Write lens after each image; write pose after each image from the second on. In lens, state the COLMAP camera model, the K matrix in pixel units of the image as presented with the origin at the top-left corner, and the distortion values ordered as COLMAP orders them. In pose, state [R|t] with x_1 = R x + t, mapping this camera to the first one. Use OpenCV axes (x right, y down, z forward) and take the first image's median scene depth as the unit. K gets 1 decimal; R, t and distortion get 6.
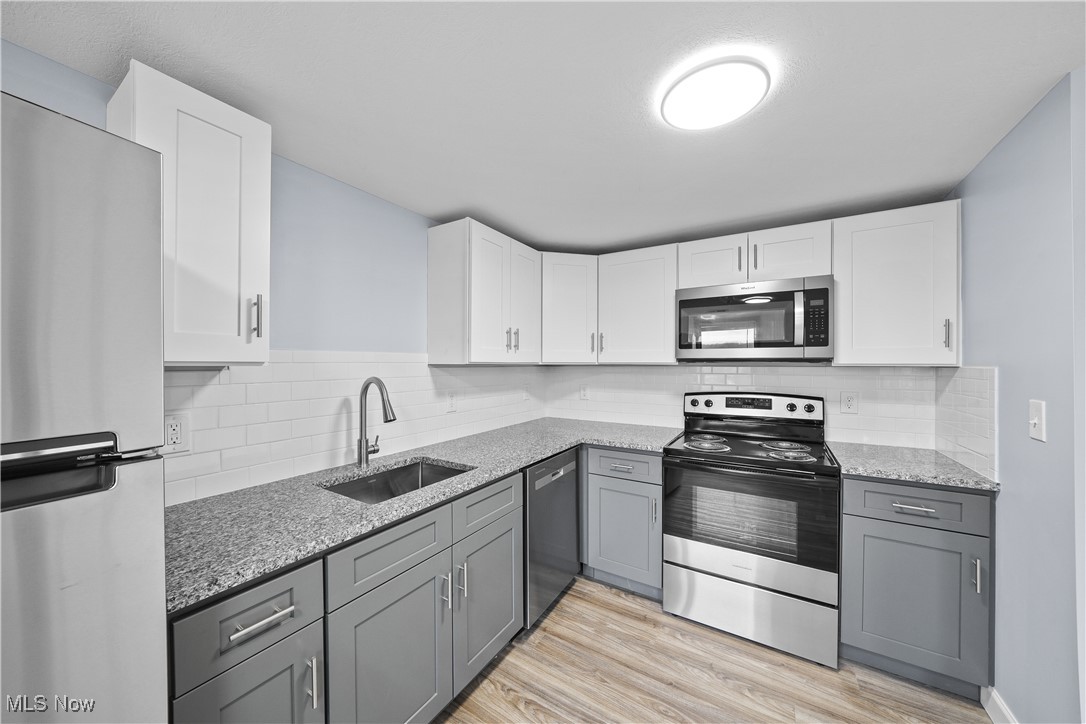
lens RADIAL K [[367.2, 0, 531.0], [0, 367.2, 365.5], [0, 0, 1]] dist [-0.019370, 0.000038]
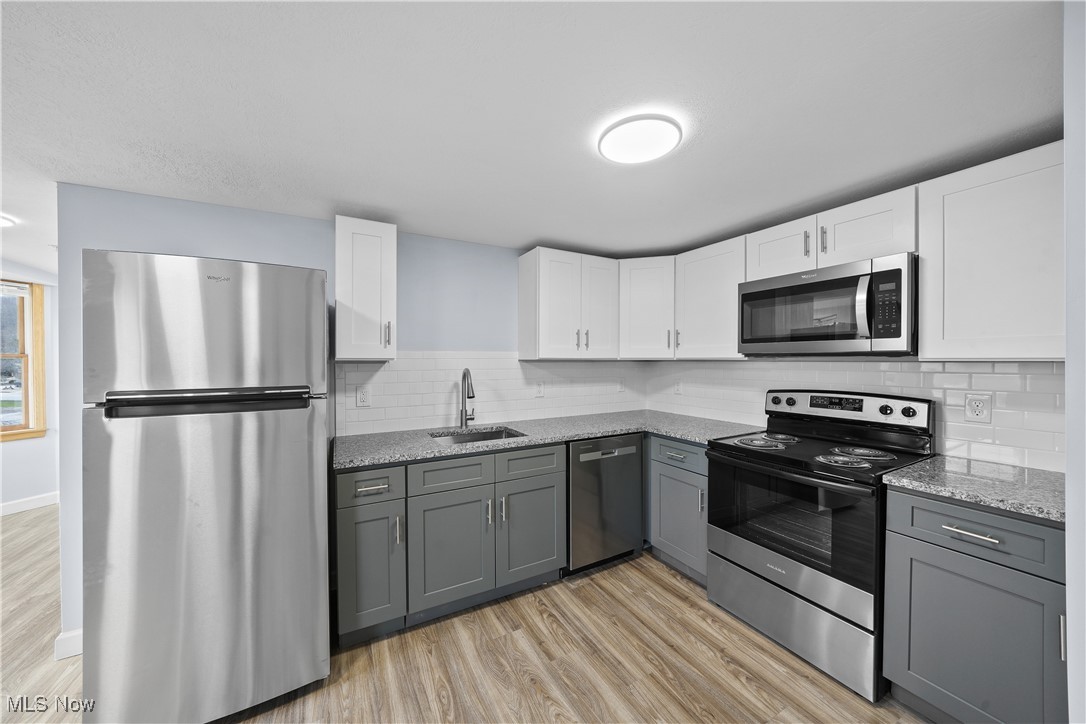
lens RADIAL K [[367.2, 0, 531.0], [0, 367.2, 365.5], [0, 0, 1]] dist [-0.019370, 0.000038]
pose [[0.870120, 0.005583, -0.492809, 0.439207], [-0.000556, 0.999946, 0.010347, 0.003730], [0.492840, -0.008729, 0.870076, -0.142362]]
